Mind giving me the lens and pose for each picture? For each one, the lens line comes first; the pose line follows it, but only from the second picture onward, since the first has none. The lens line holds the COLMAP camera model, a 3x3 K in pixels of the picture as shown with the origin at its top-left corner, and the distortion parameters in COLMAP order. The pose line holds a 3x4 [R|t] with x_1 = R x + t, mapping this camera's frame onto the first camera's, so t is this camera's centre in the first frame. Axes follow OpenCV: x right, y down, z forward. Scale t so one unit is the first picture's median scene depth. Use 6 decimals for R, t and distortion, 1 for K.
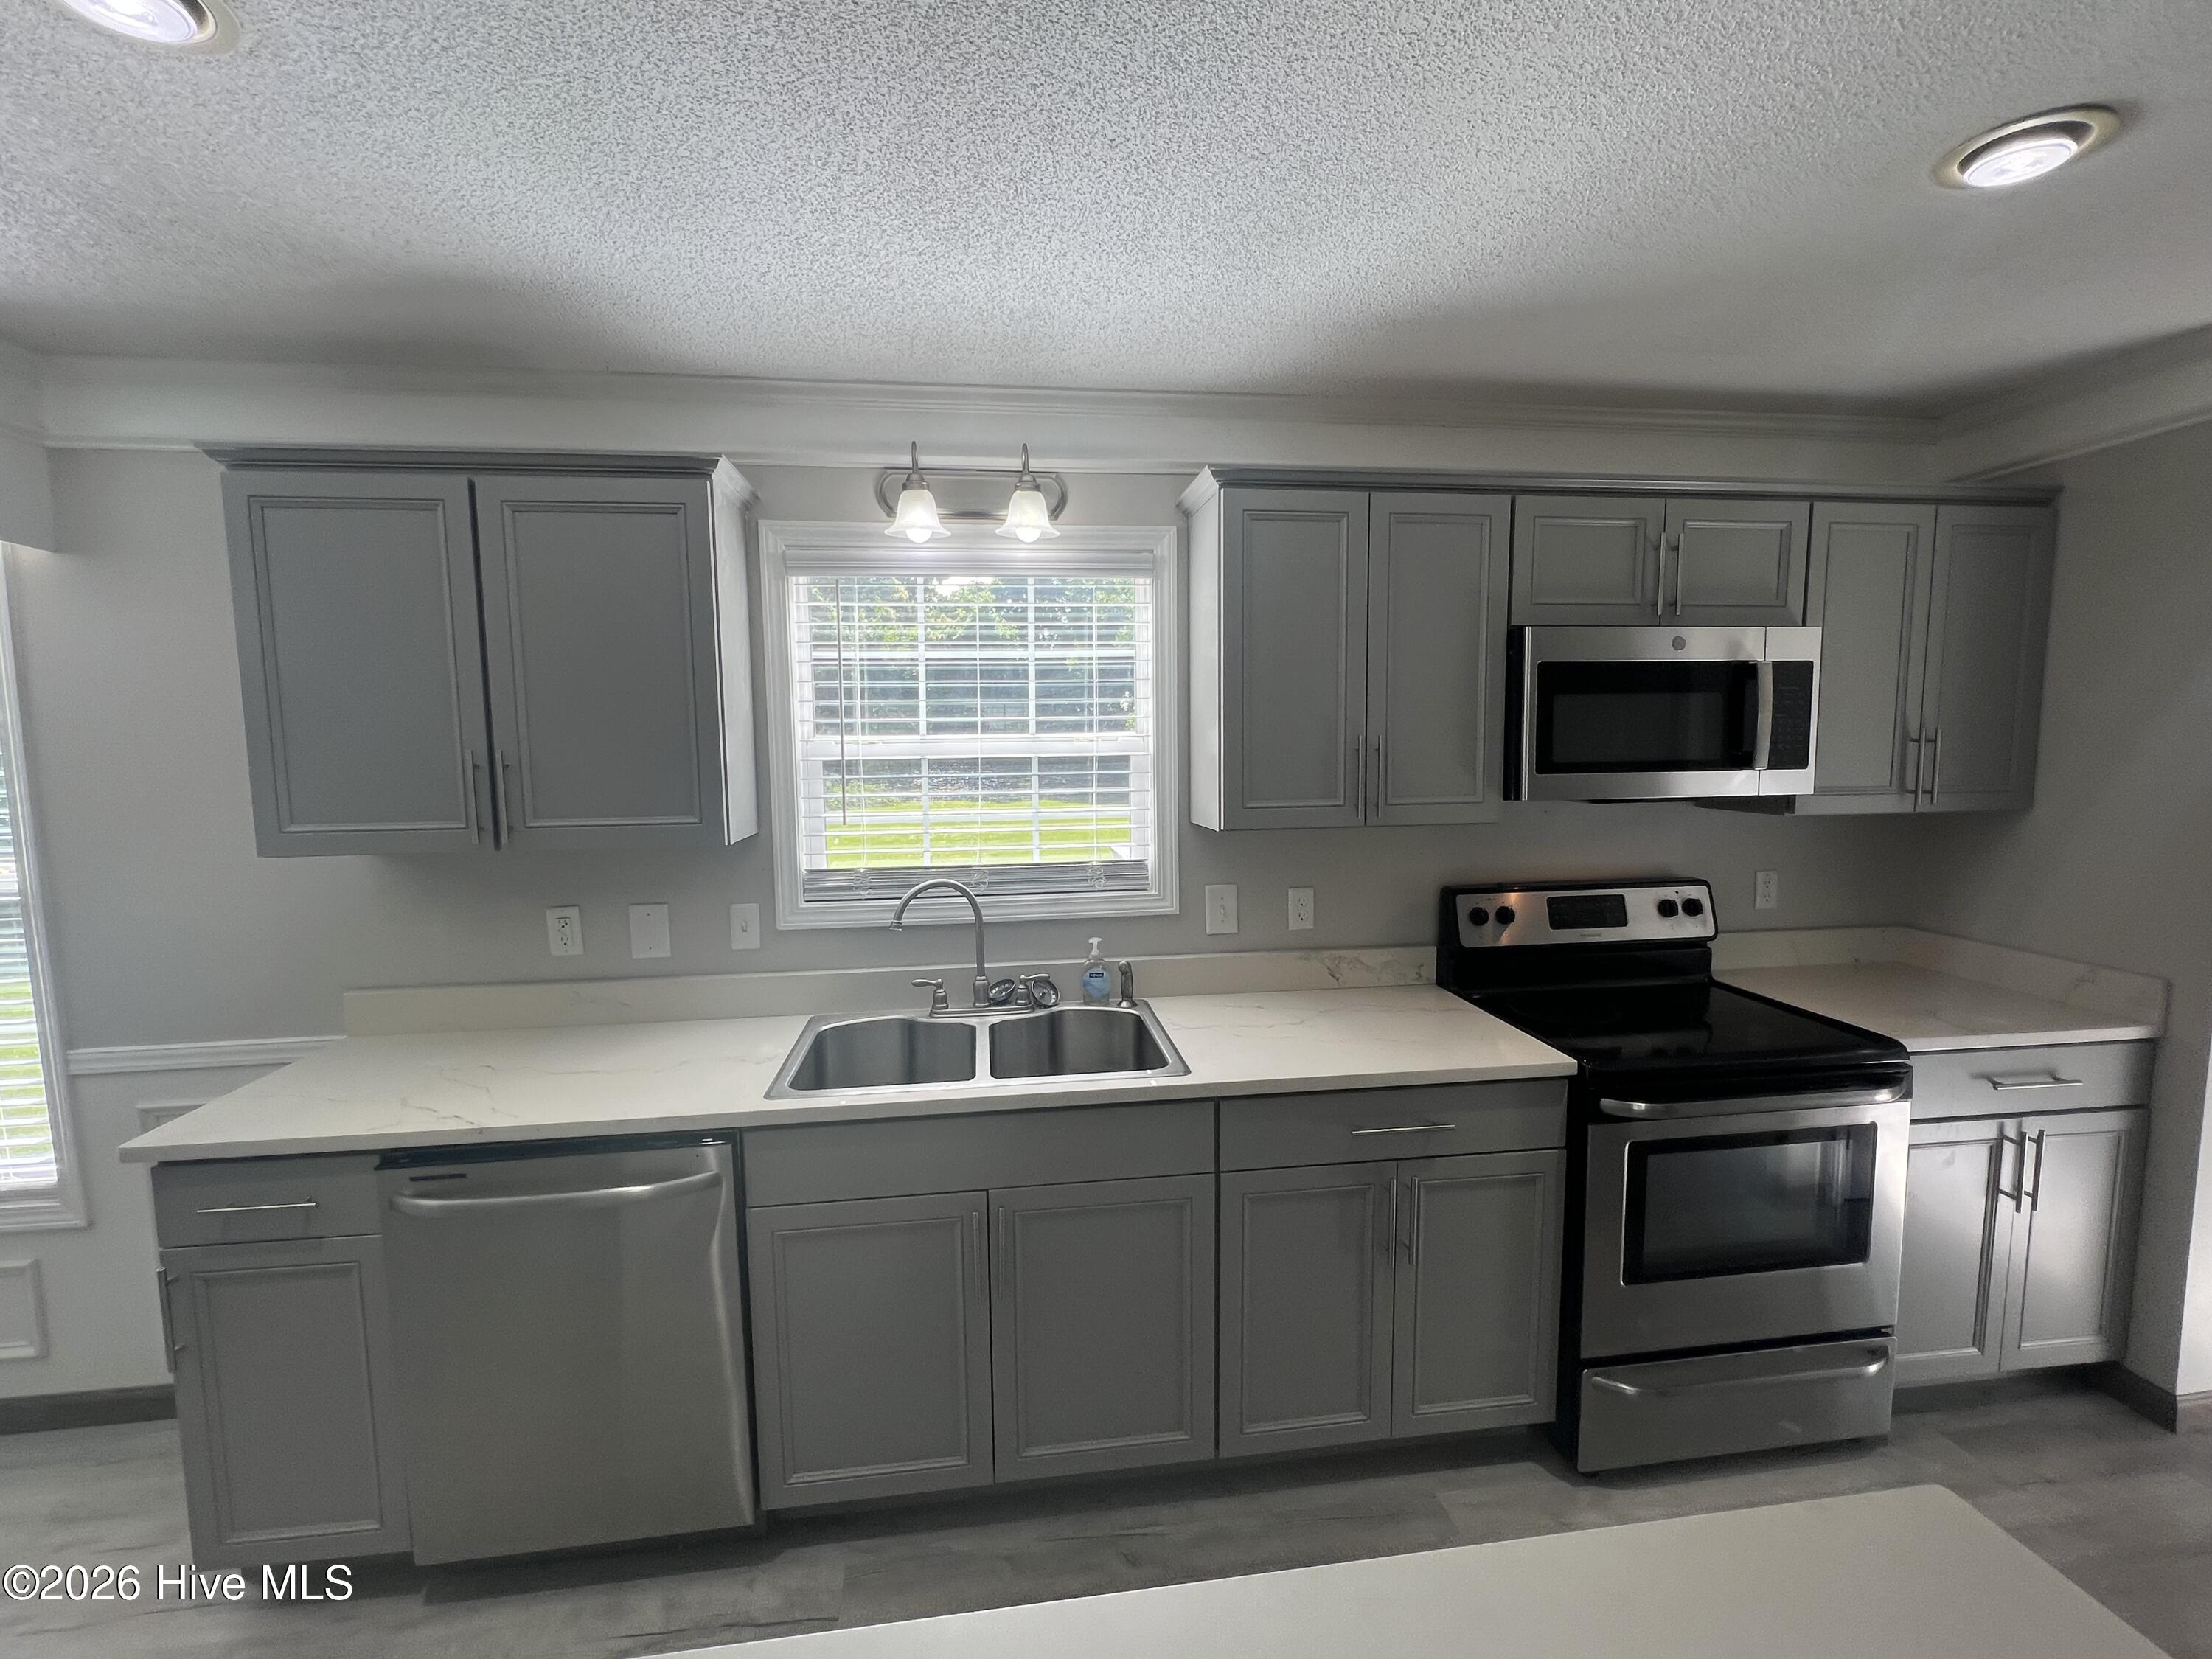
lens RADIAL K [[967.5, 0, 1102.9], [0, 967.5, 837.5], [0, 0, 1]] dist [-0.001502, 0.000260]
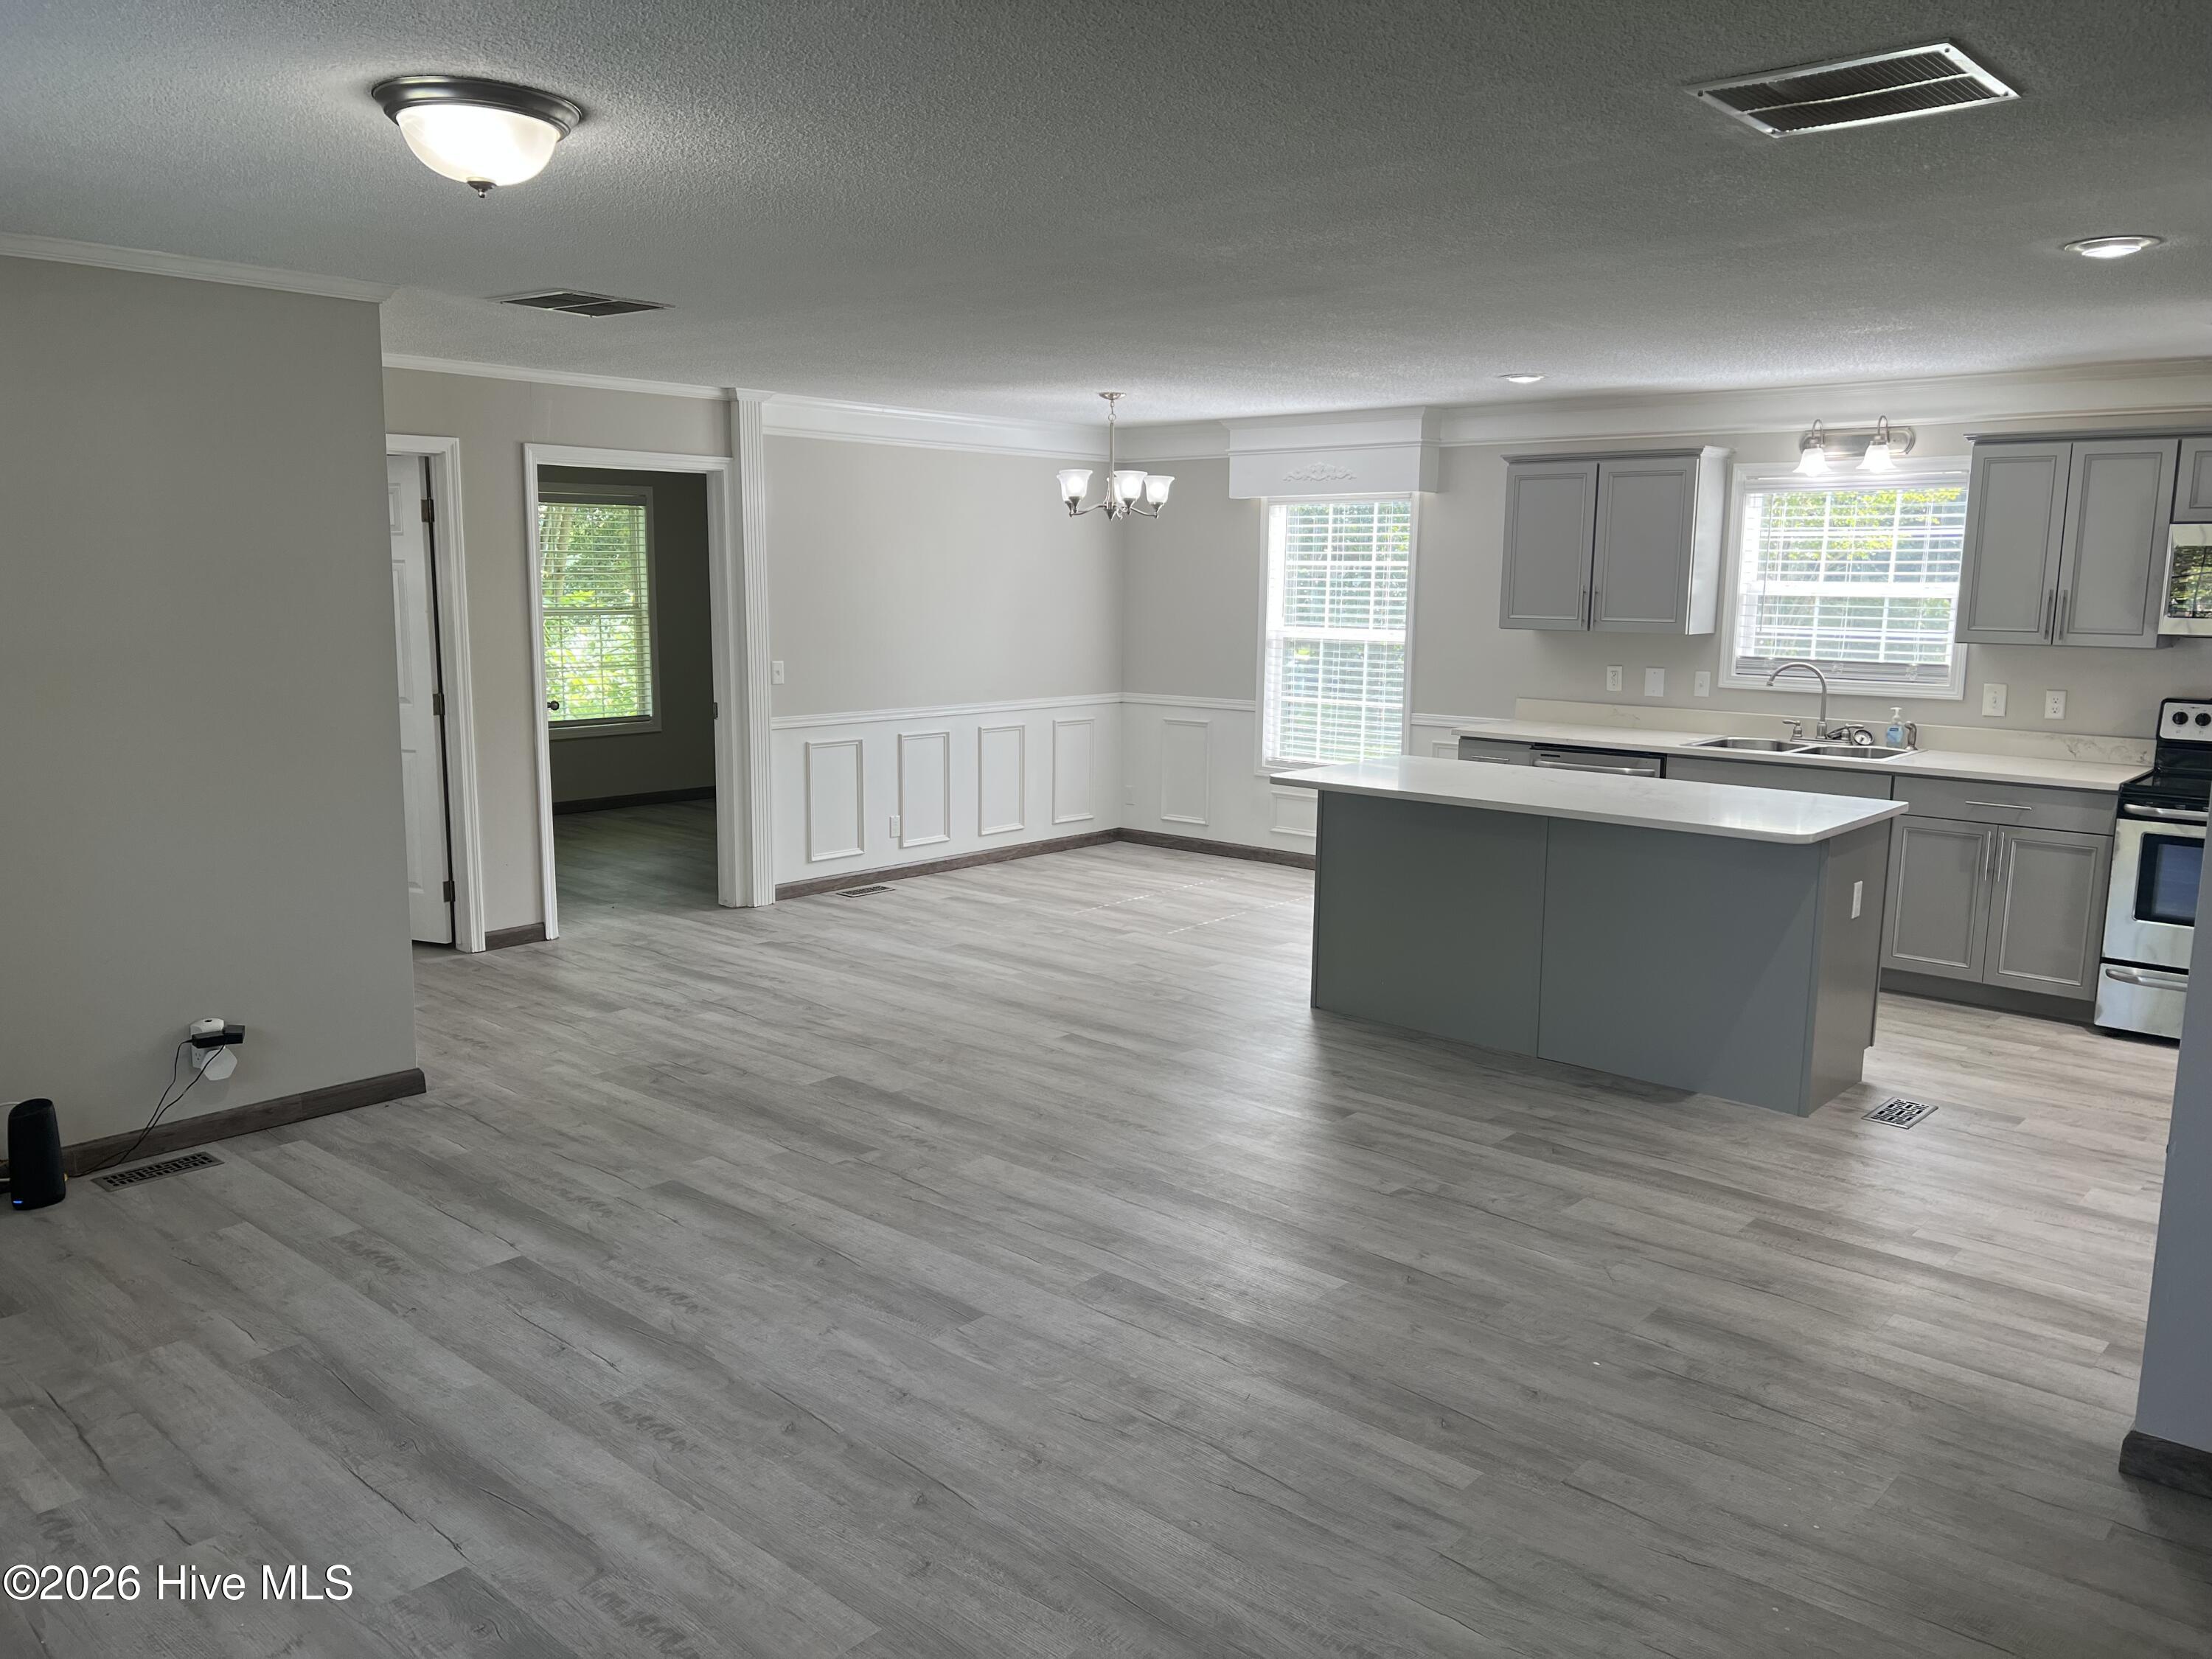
lens RADIAL K [[1680.1, 0, 1101.7], [0, 1680.1, 834.1], [0, 0, 1]] dist [0.003814, -0.002186]
pose [[0.653195, 0.136098, -0.744858, 1.339104], [-0.089153, 0.990695, 0.102834, 0.150963], [0.751923, -0.000764, 0.659251, -2.022286]]
